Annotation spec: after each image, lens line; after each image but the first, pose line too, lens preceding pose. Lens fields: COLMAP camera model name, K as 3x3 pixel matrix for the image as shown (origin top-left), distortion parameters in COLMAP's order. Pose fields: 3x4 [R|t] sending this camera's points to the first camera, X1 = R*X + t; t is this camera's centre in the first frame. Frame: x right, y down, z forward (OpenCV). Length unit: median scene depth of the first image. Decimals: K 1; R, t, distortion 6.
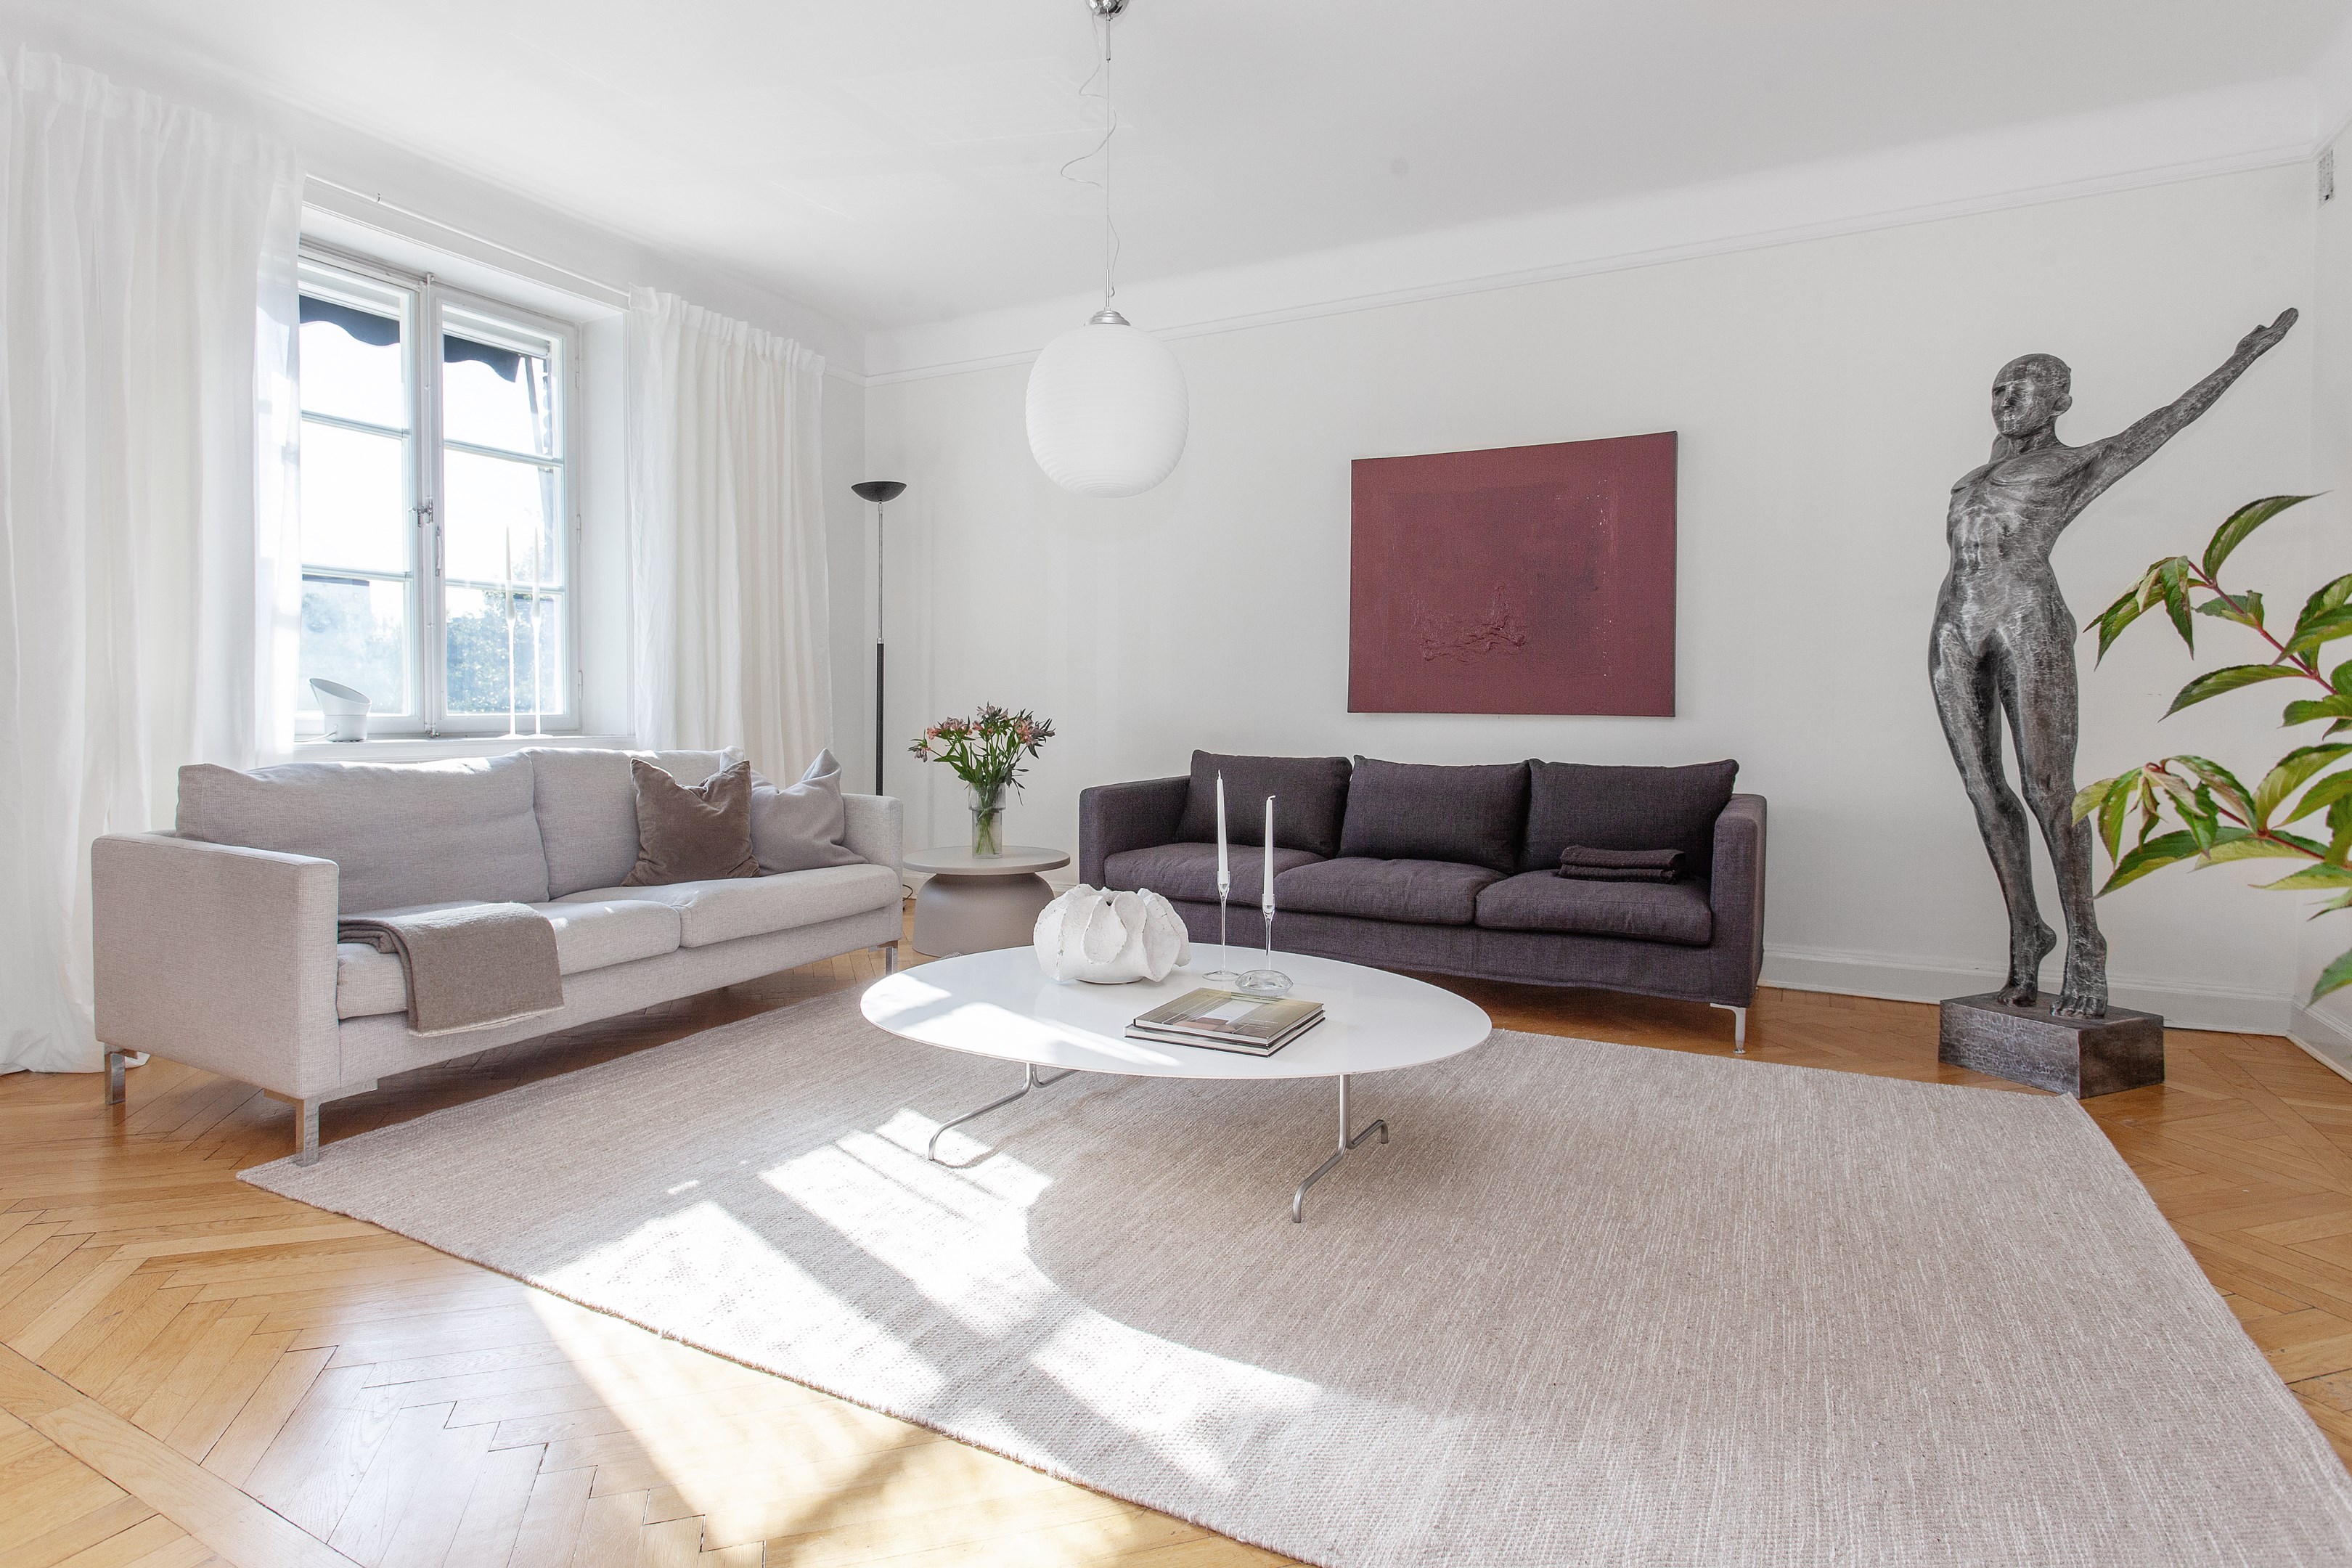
lens RADIAL K [[1223.8, 0, 1095.5], [0, 1223.8, 742.2], [0, 0, 1]] dist [-0.026310, 0.016622]
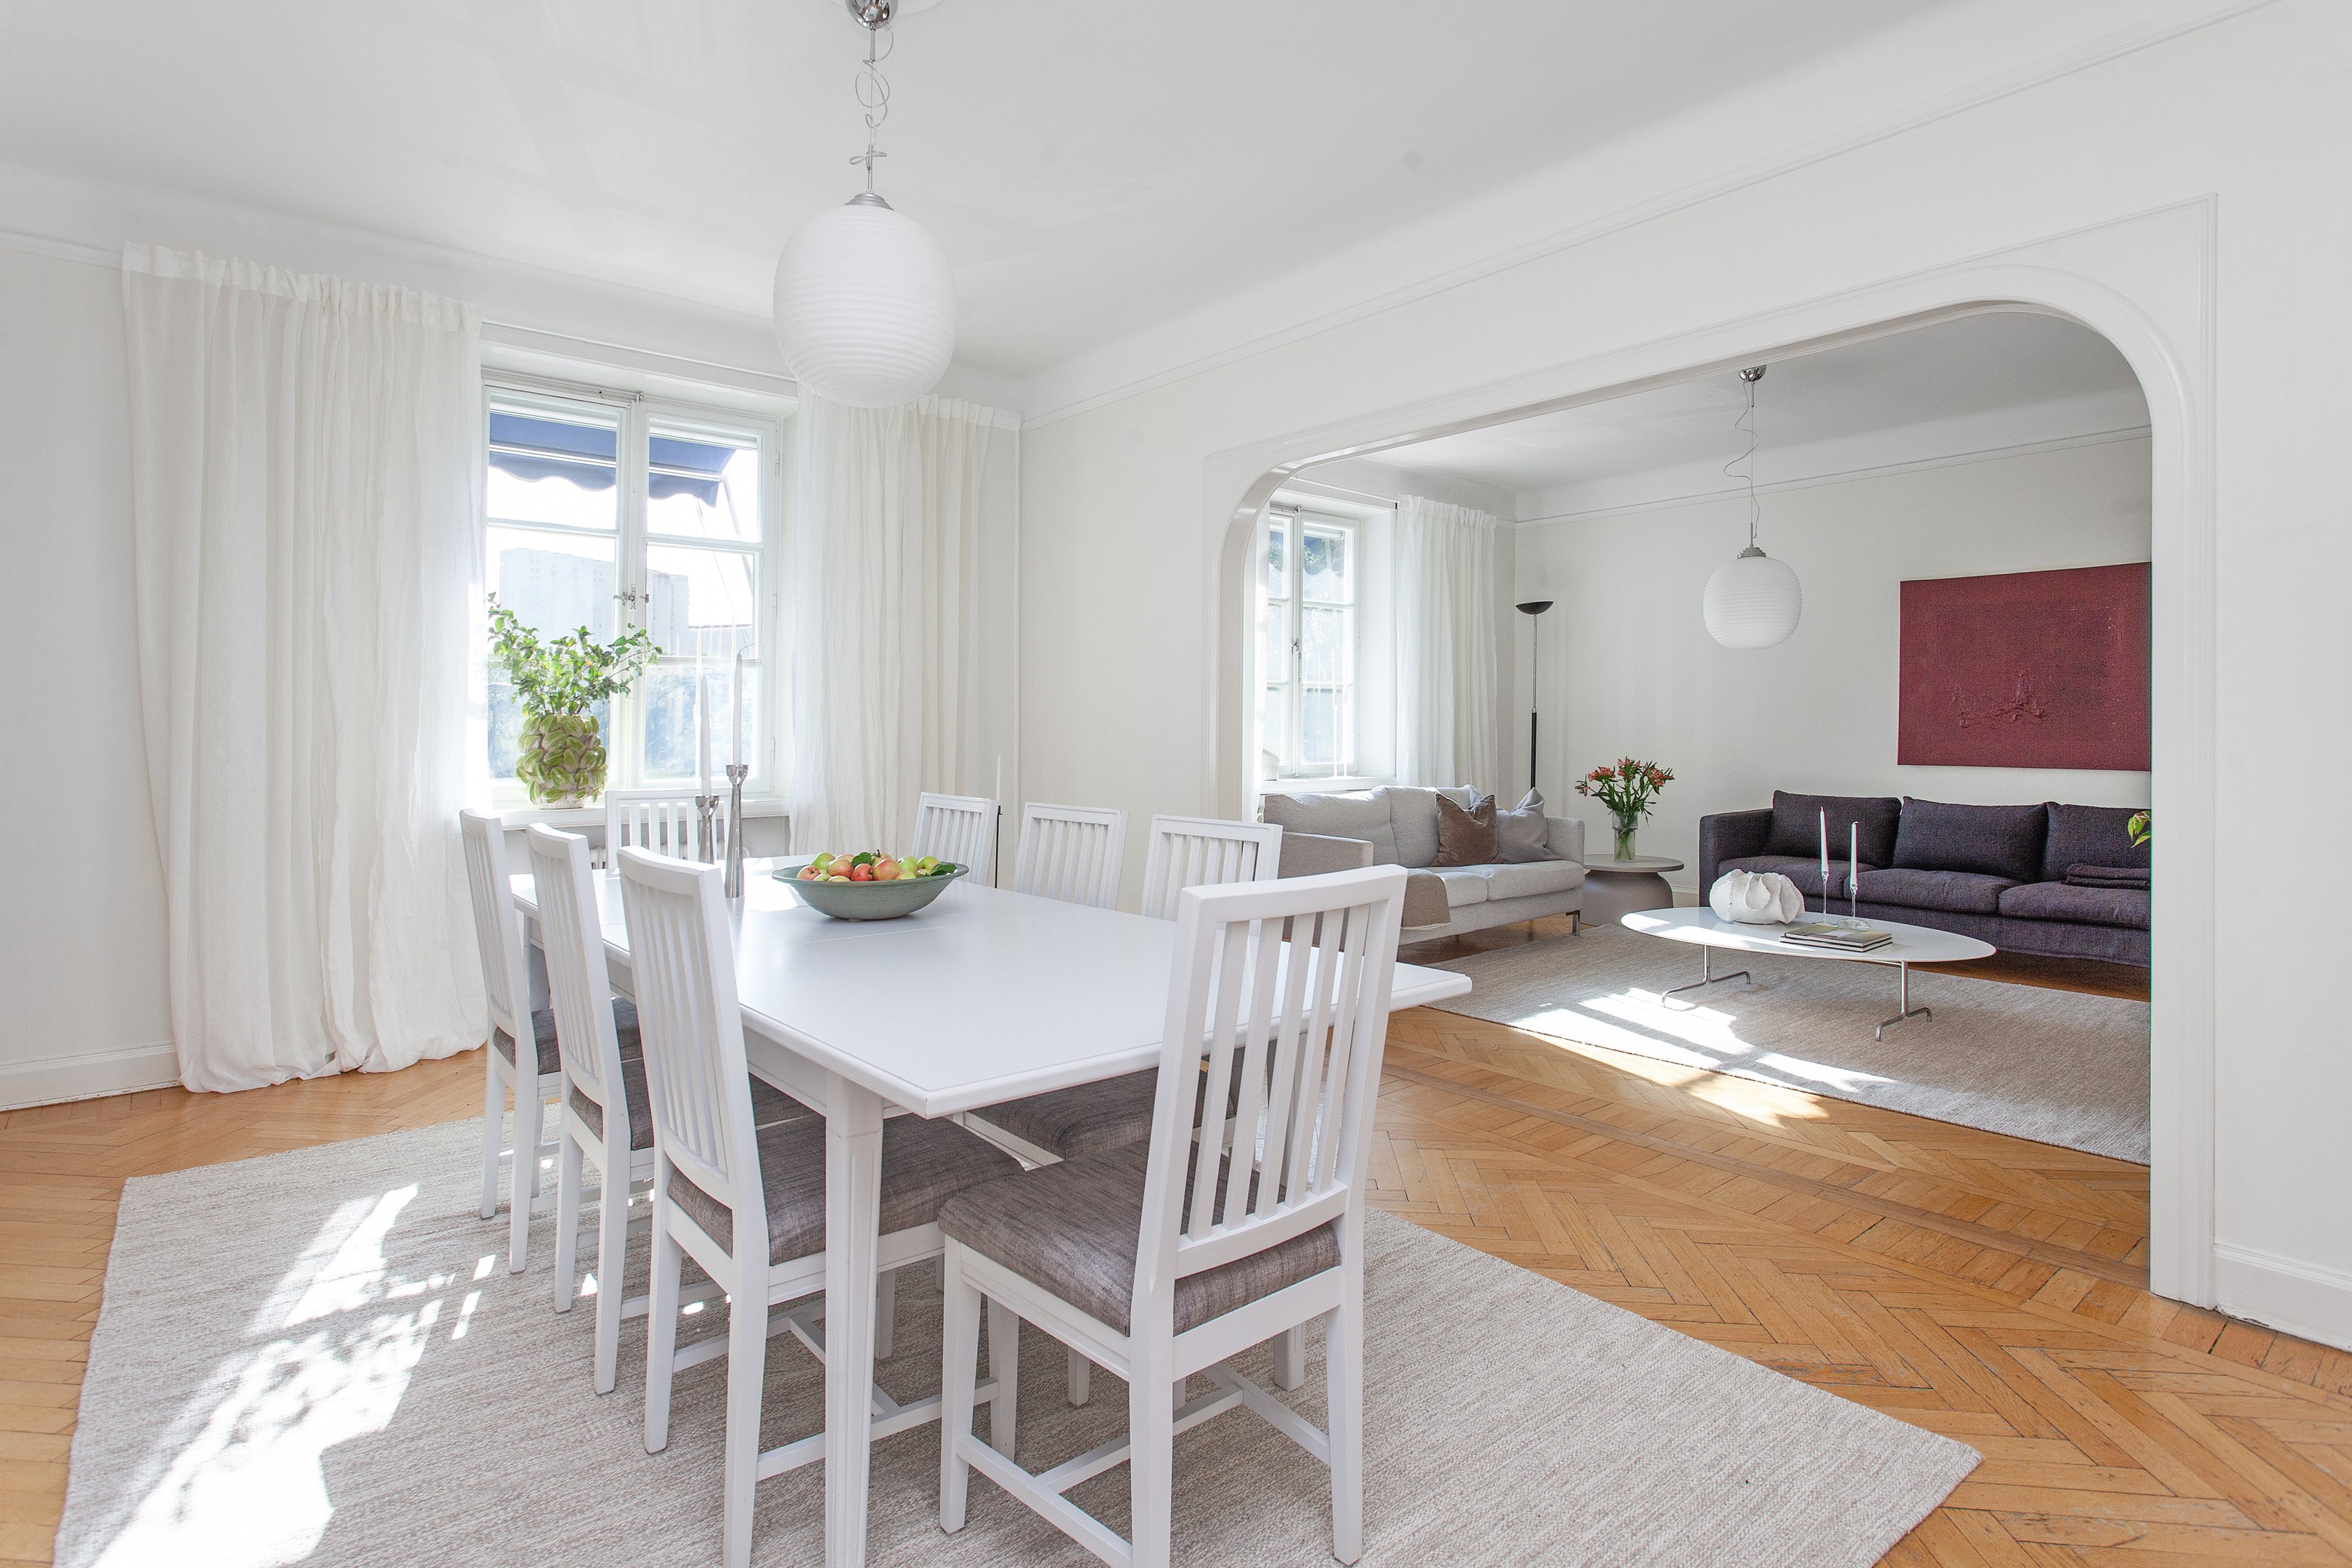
lens RADIAL K [[1271.1, 0, 1206.5], [0, 1271.1, 735.6], [0, 0, 1]] dist [0.013203, 0.001624]
pose [[0.960213, 0.002644, -0.279257, -0.159698], [-0.009145, 0.999717, -0.021978, -0.021160], [0.279120, 0.023657, 0.959965, -0.681724]]
